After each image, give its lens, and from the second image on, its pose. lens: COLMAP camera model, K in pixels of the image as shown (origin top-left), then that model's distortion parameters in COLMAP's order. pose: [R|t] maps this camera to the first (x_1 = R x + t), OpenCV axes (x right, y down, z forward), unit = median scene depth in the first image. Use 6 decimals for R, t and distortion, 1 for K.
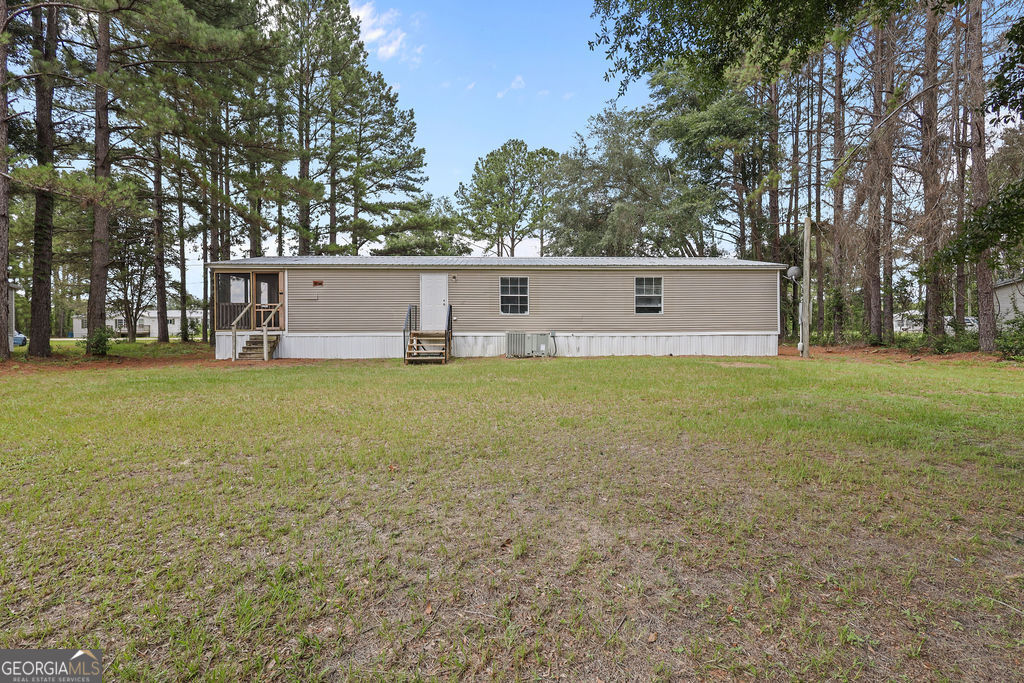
lens RADIAL K [[478.4, 0, 511.7], [0, 478.4, 349.9], [0, 0, 1]] dist [-0.001694, -0.000335]
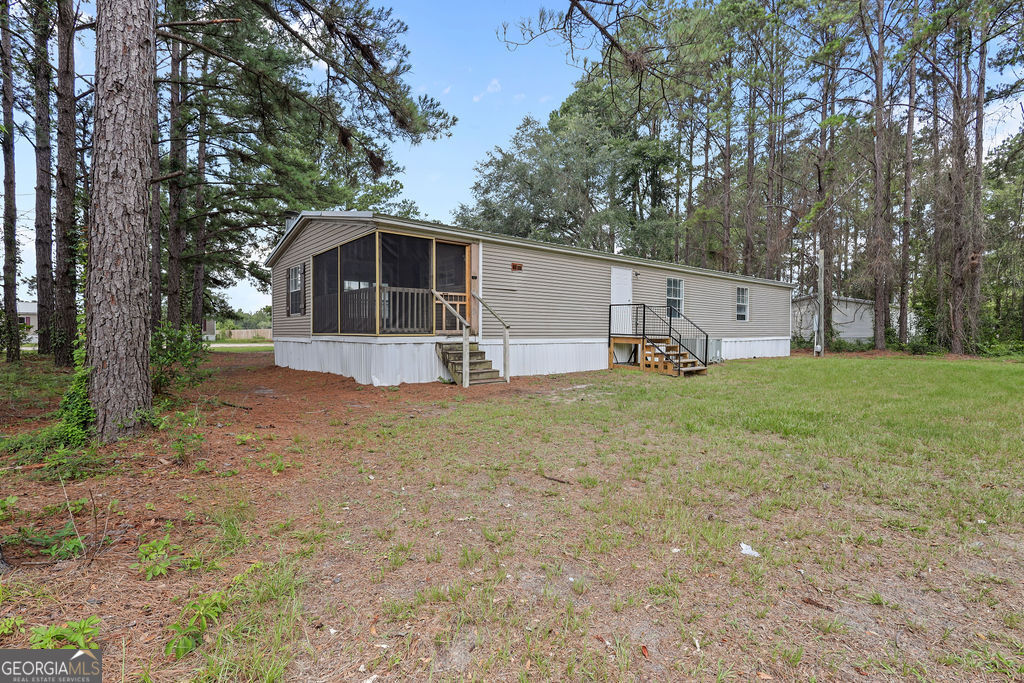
lens RADIAL K [[478.4, 0, 511.7], [0, 478.4, 349.9], [0, 0, 1]] dist [-0.001694, -0.000335]
pose [[0.798619, -0.016544, 0.601609, -0.825278], [0.024865, 0.999676, -0.005516, -0.015837], [-0.601323, 0.019364, 0.798771, 0.452981]]
